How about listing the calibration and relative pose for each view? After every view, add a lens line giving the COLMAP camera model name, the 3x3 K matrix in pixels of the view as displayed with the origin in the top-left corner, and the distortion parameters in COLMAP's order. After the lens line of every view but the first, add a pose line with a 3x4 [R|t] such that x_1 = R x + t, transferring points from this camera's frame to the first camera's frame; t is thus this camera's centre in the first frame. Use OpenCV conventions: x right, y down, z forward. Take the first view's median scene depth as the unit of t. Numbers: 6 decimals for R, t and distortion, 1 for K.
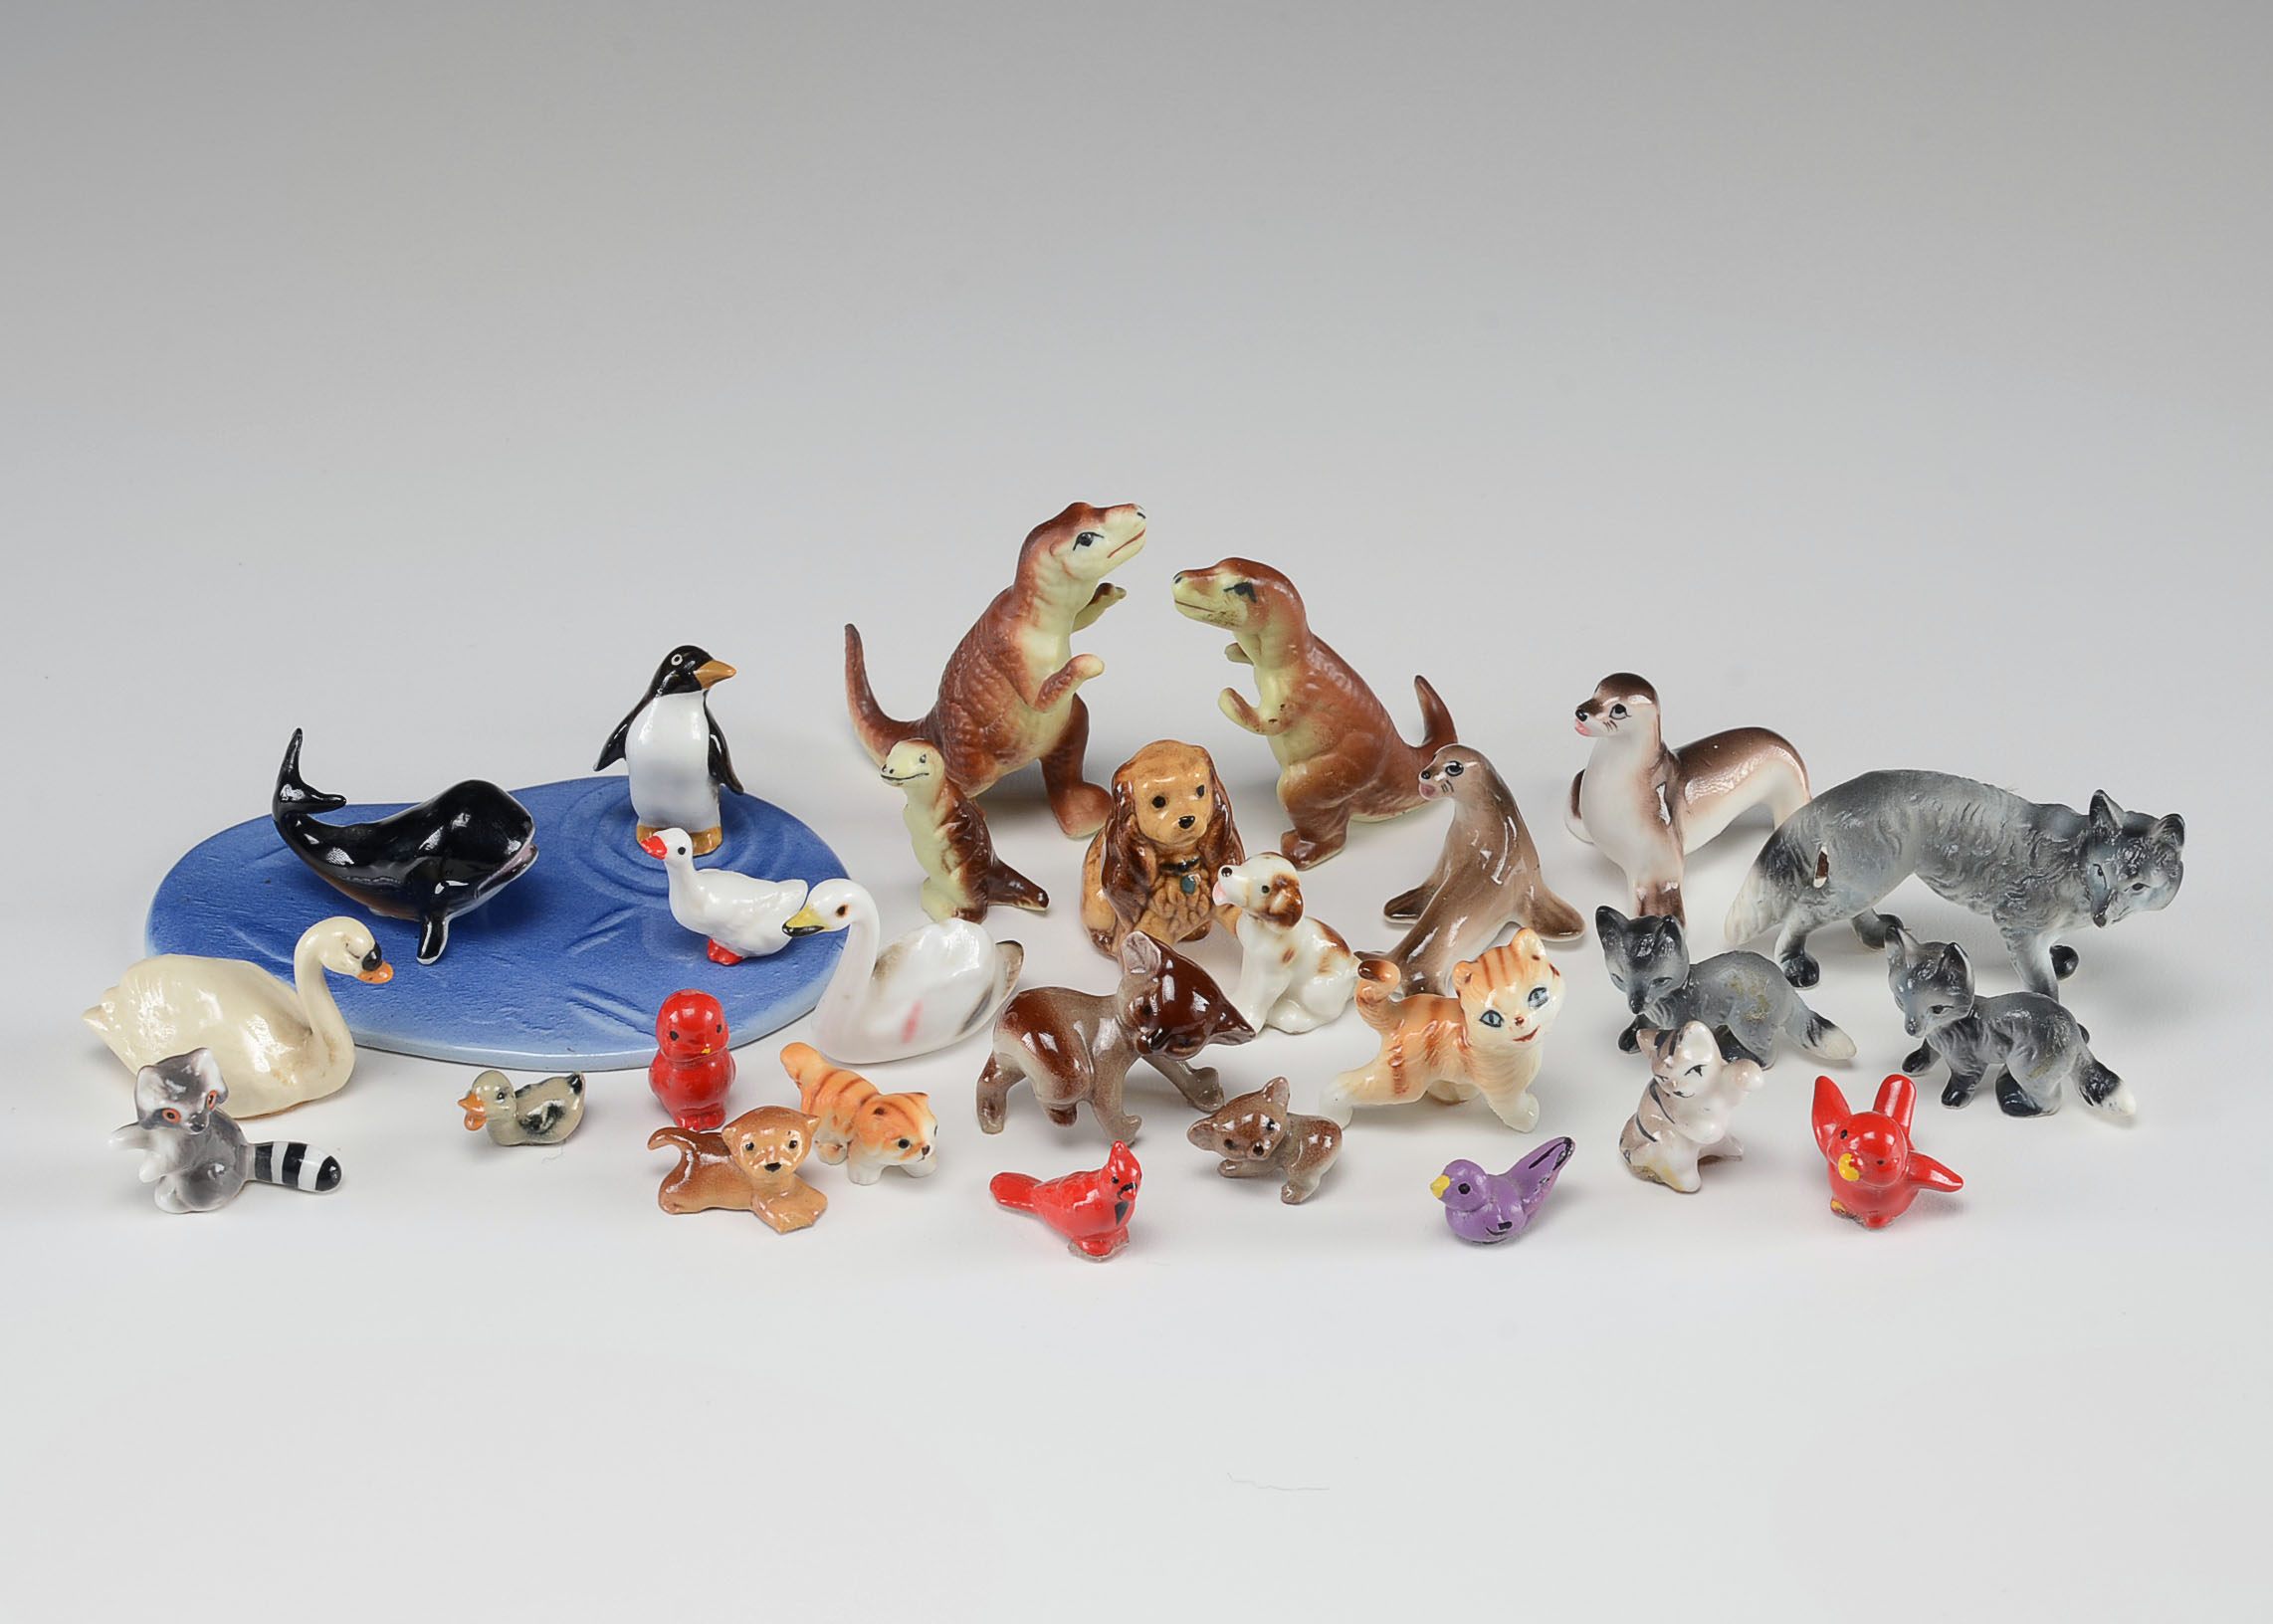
lens RADIAL K [[6659.3, 0, 1136.5], [0, 6659.3, 812.0], [0, 0, 1]] dist [0.035049, -0.327377]
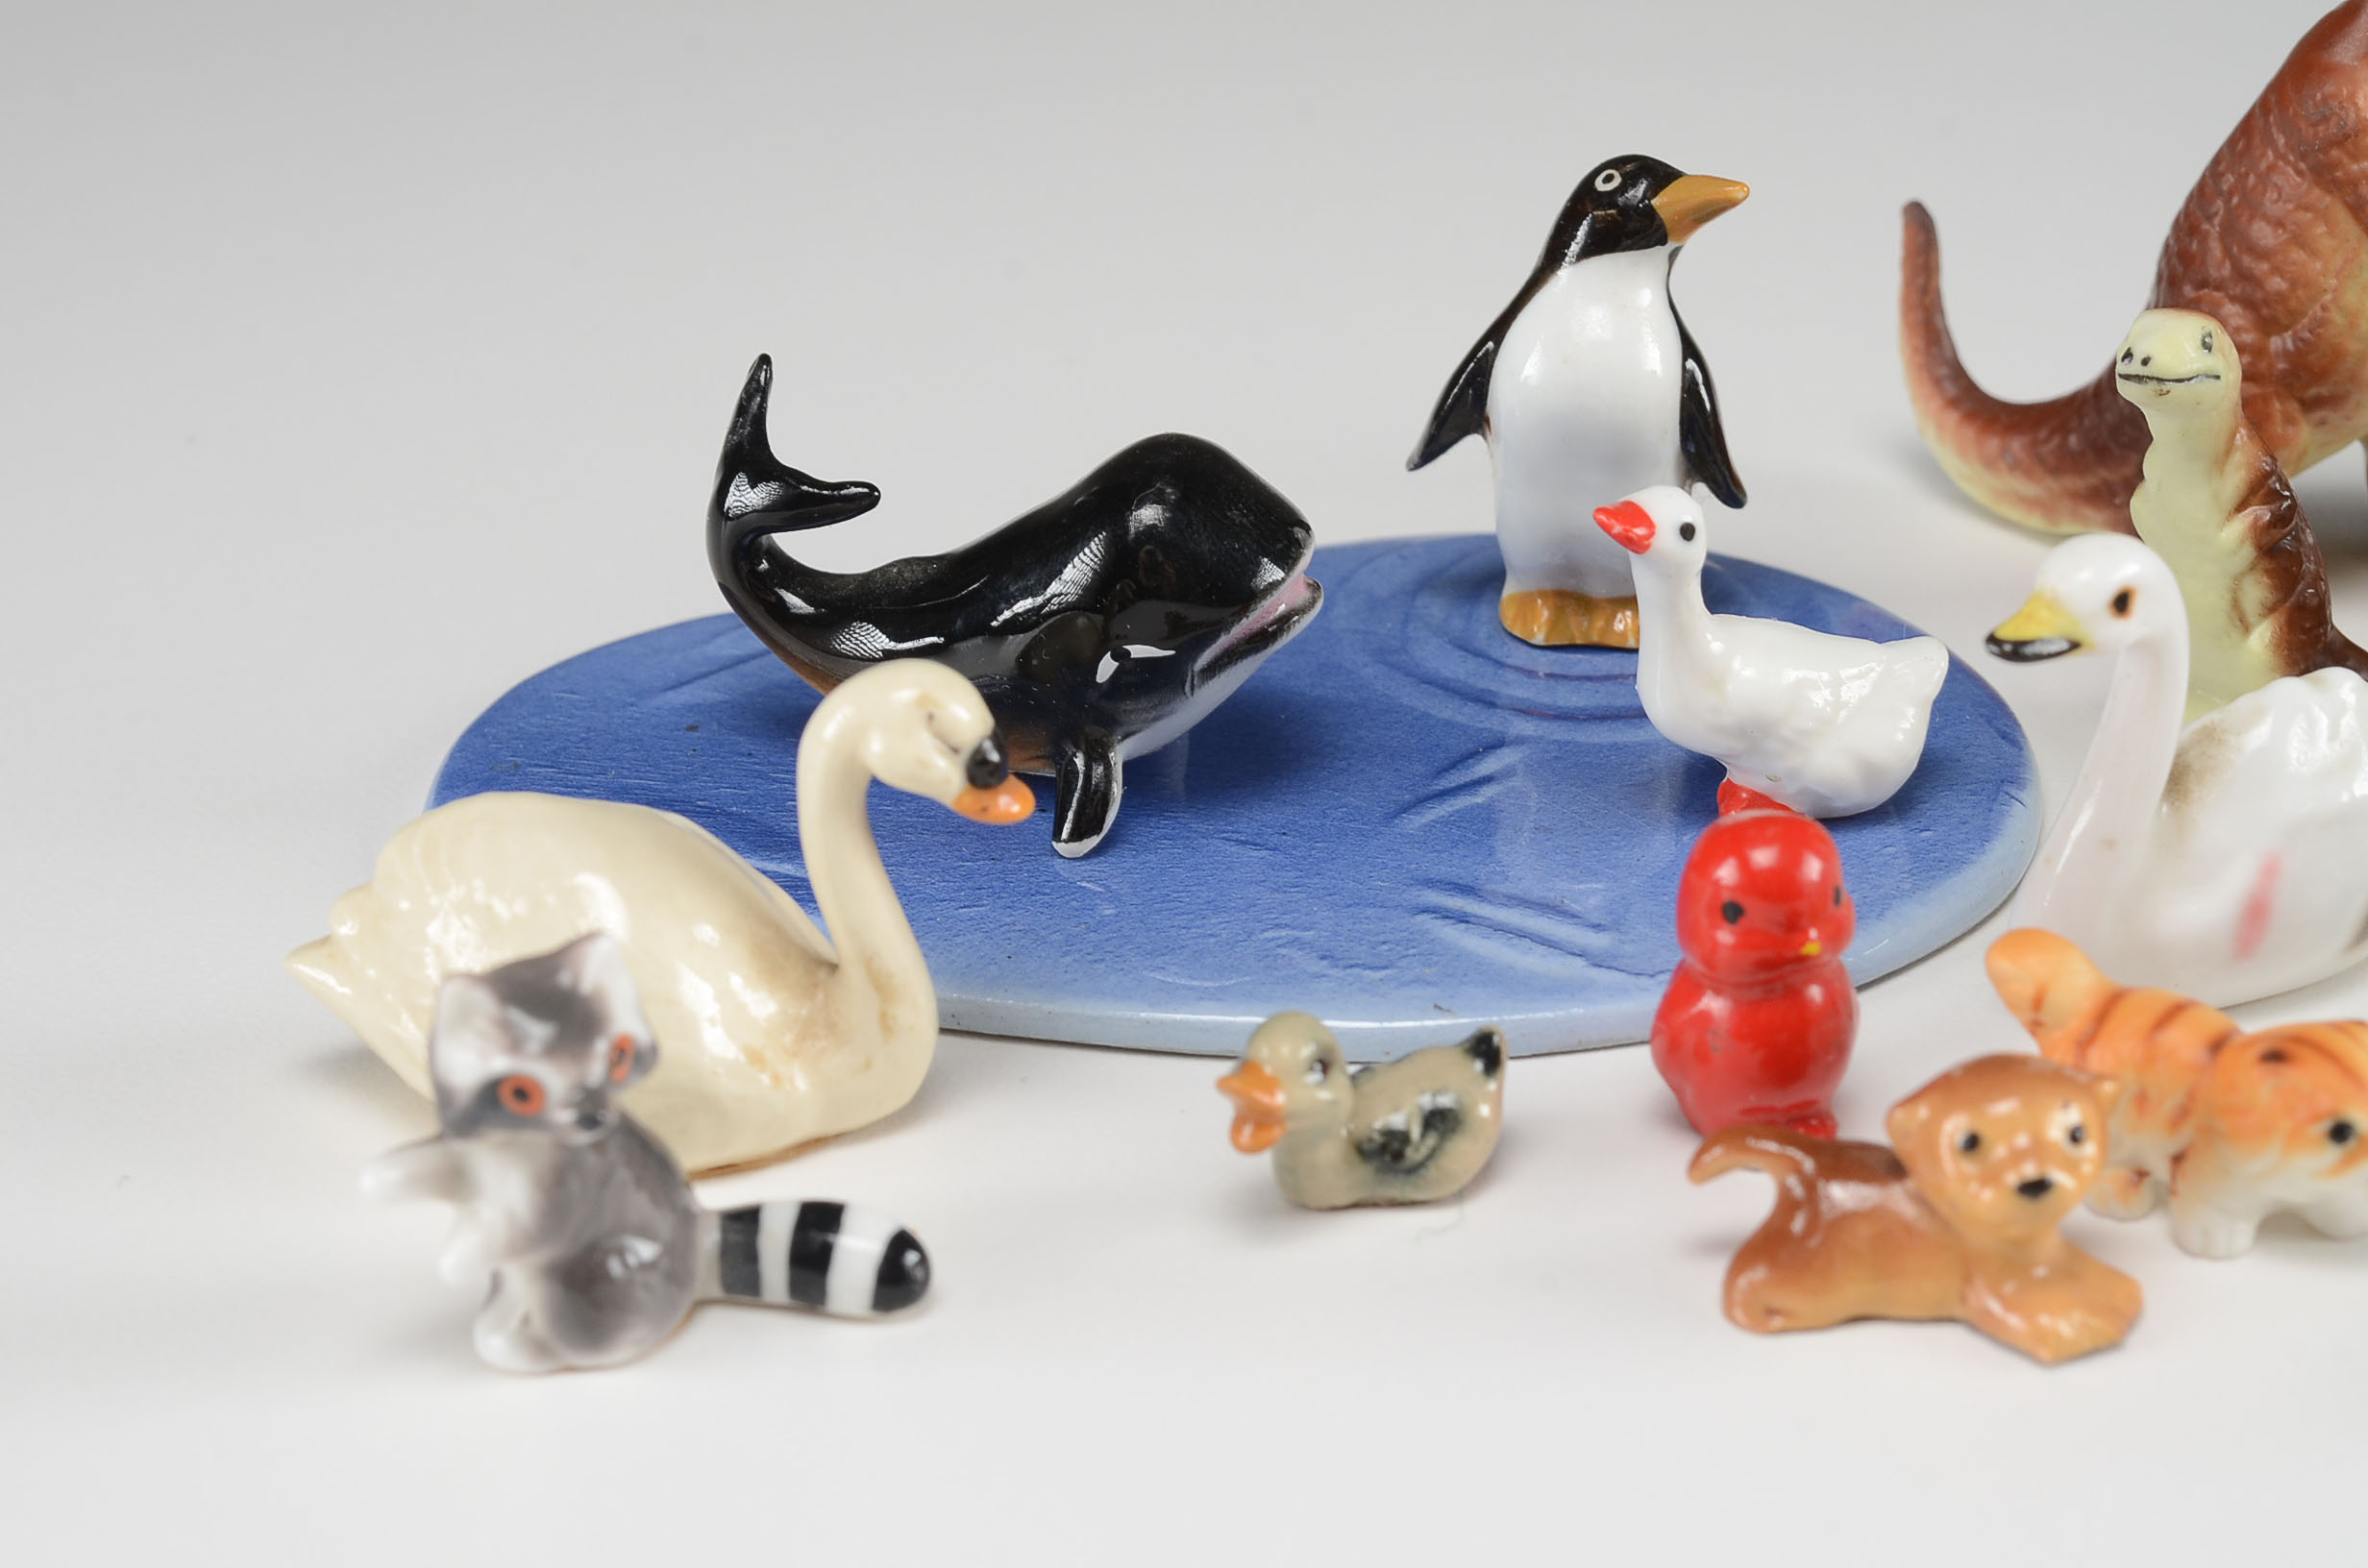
lens RADIAL K [[6379.8, 0, 1184.0], [0, 6379.8, 784.0], [0, 0, 1]] dist [-0.068362, 0.690597]
pose [[0.999494, -0.031803, -0.000806, -0.101701], [0.031319, 0.988104, -0.150564, 0.083010], [0.005585, 0.150462, 0.988600, 0.605492]]
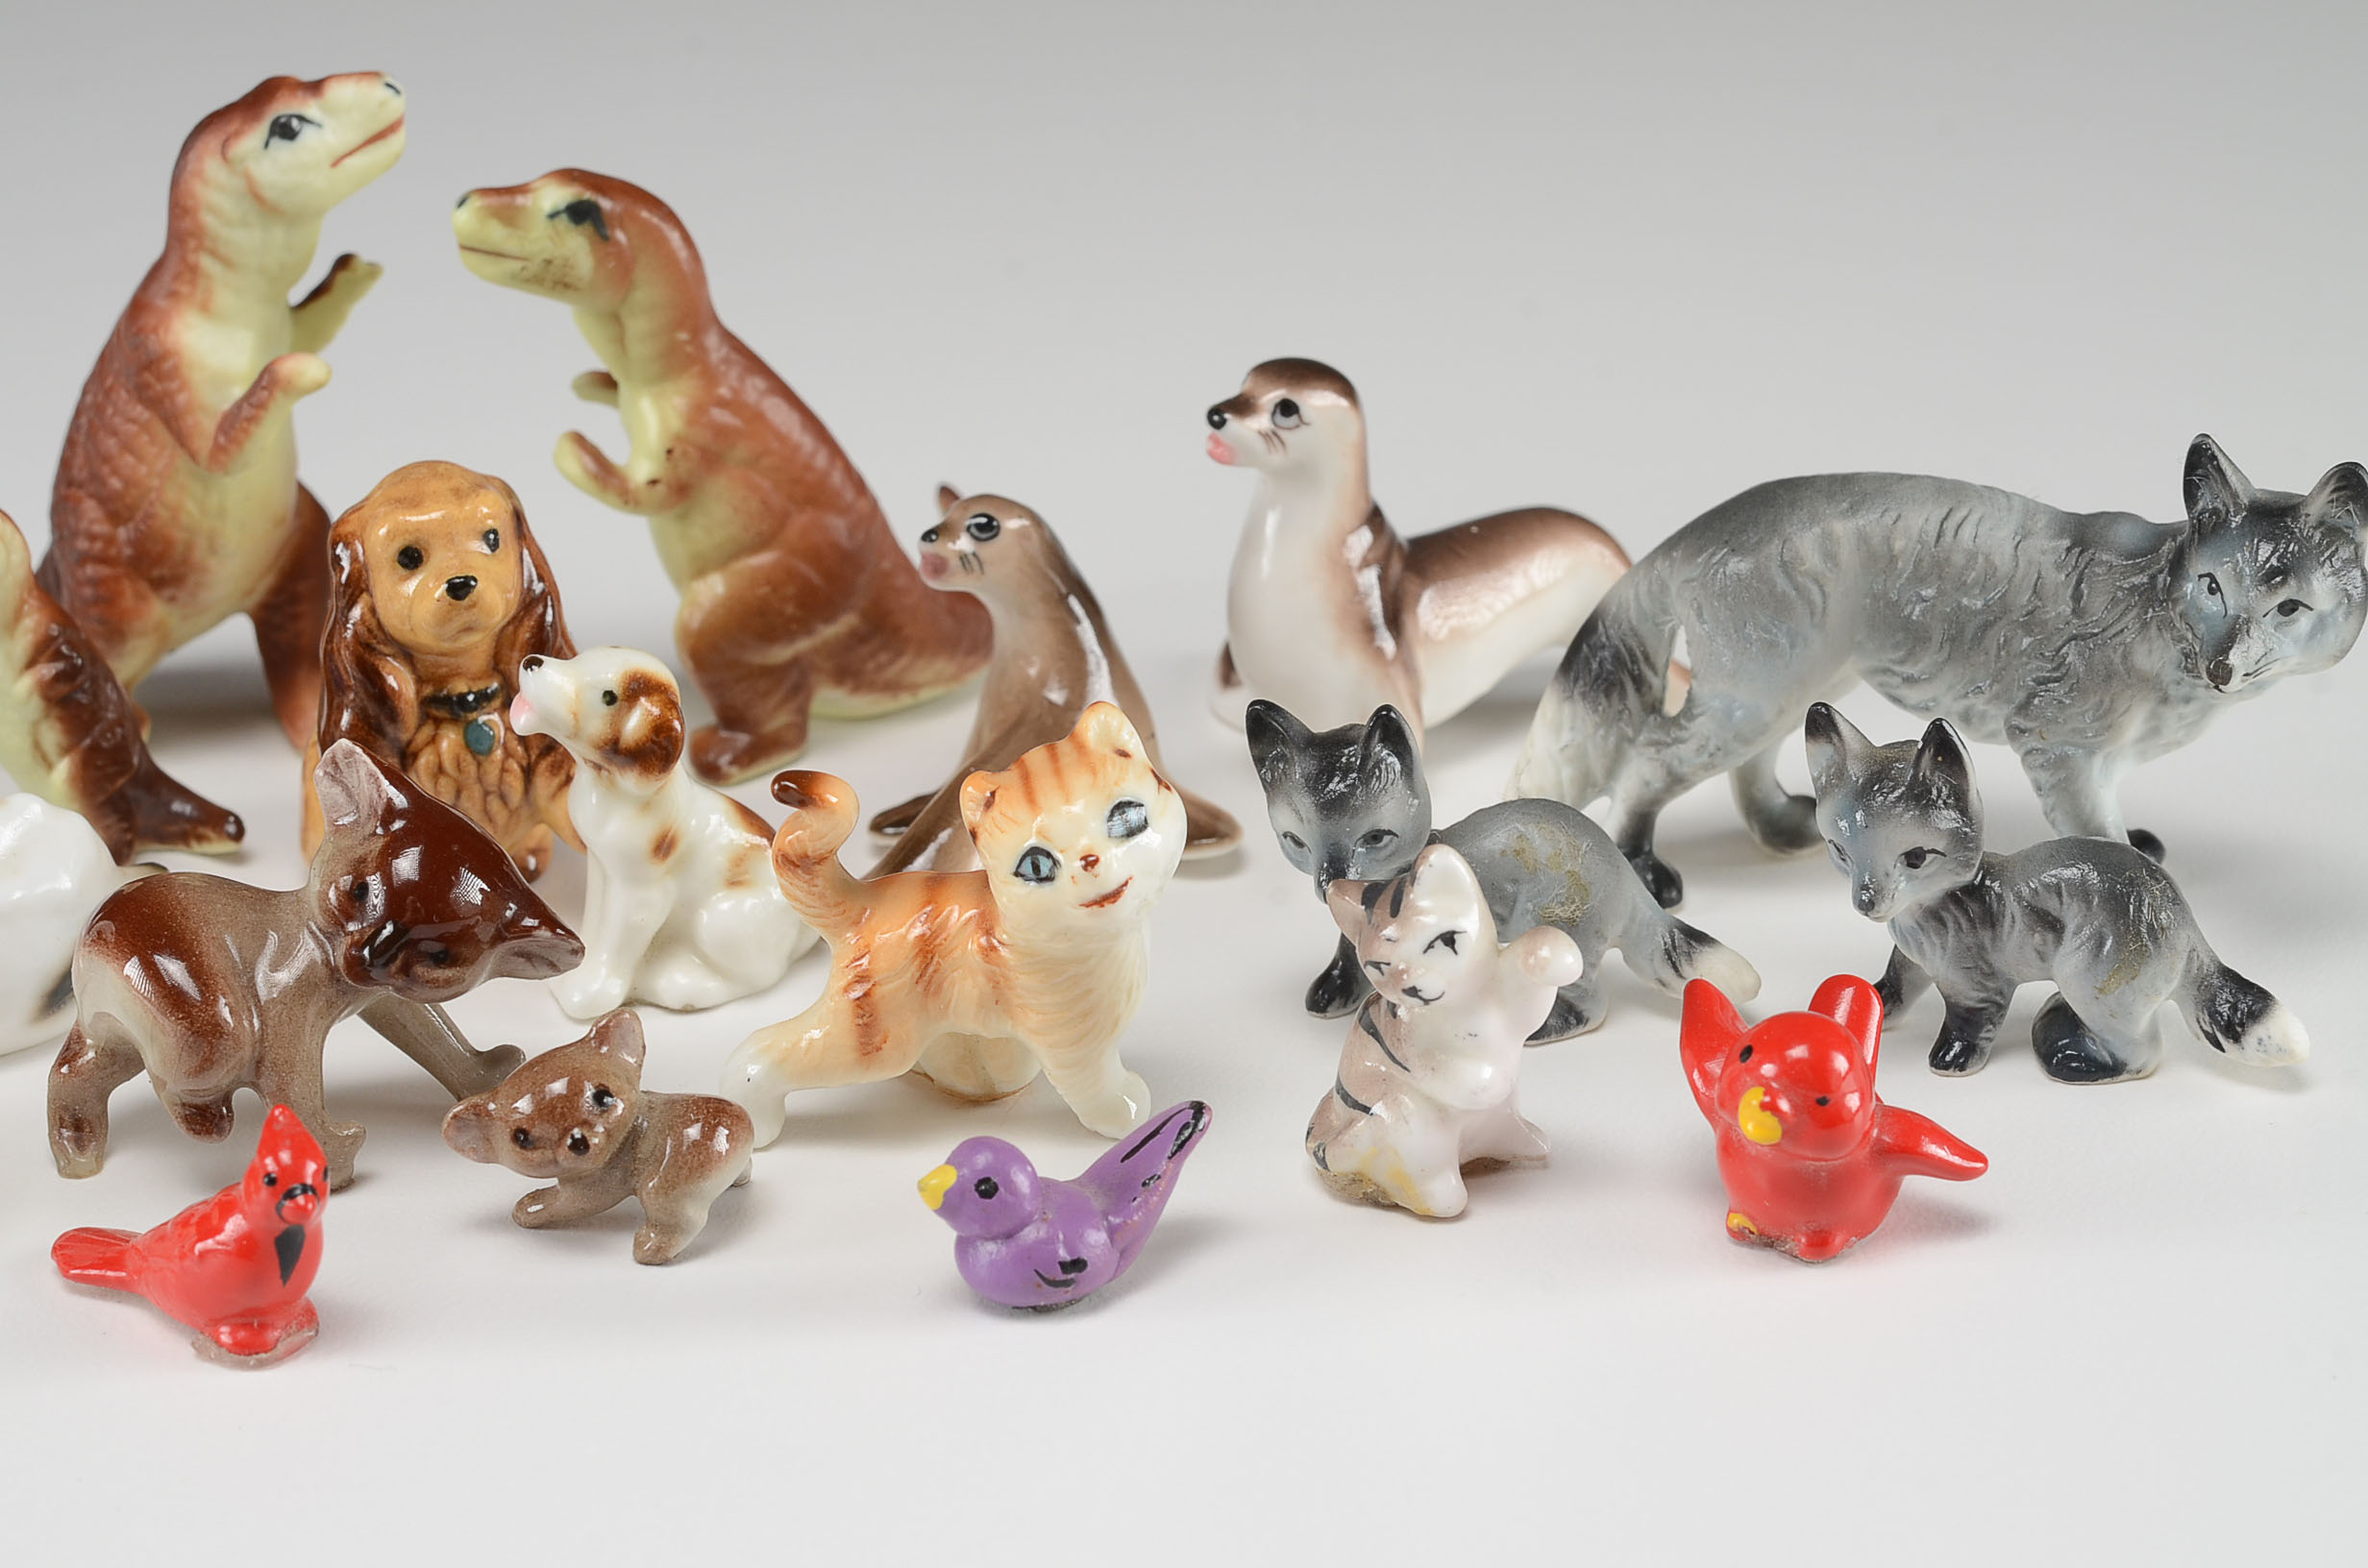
lens RADIAL K [[6379.8, 0, 1184.0], [0, 6379.8, 784.0], [0, 0, 1]] dist [-0.068362, 0.690597]
pose [[0.999127, -0.028511, 0.030541, 0.048772], [0.033739, 0.981731, -0.187258, 0.112803], [-0.024644, 0.188125, 0.981836, 0.514001]]
